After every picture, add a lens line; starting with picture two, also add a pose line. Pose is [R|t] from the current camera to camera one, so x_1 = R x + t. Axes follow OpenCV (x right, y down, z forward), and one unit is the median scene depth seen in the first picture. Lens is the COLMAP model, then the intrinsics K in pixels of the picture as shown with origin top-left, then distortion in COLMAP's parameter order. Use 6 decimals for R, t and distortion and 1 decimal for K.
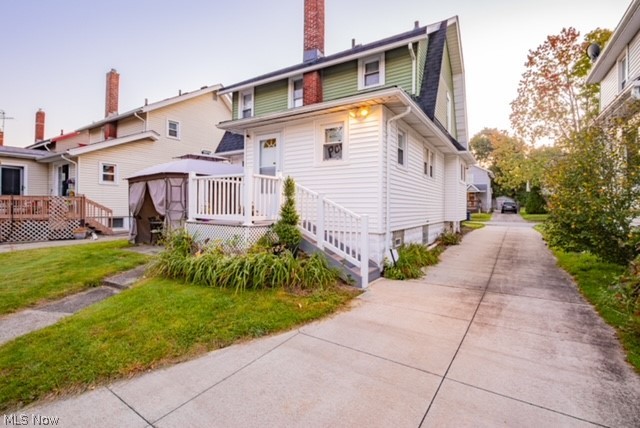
lens RADIAL K [[295.8, 0, 320.1], [0, 295.8, 211.0], [0, 0, 1]] dist [-0.006317, 0.000459]
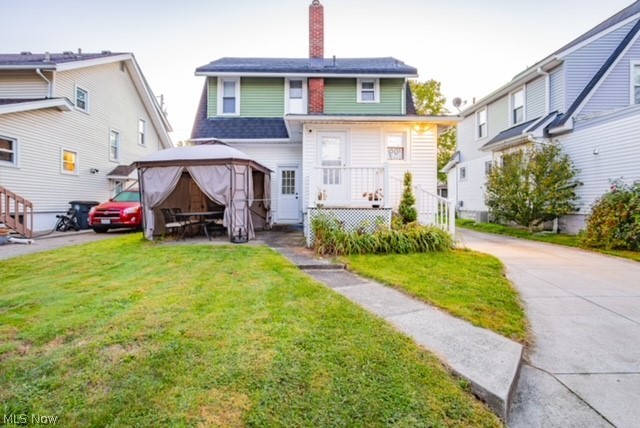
lens RADIAL K [[295.8, 0, 318.4], [0, 295.8, 208.8], [0, 0, 1]] dist [-0.006317, 0.000459]
pose [[0.845134, -0.016937, 0.534286, -0.674565], [0.017153, 0.999842, 0.004564, 0.025088], [-0.534279, 0.005307, 0.845292, 0.050198]]
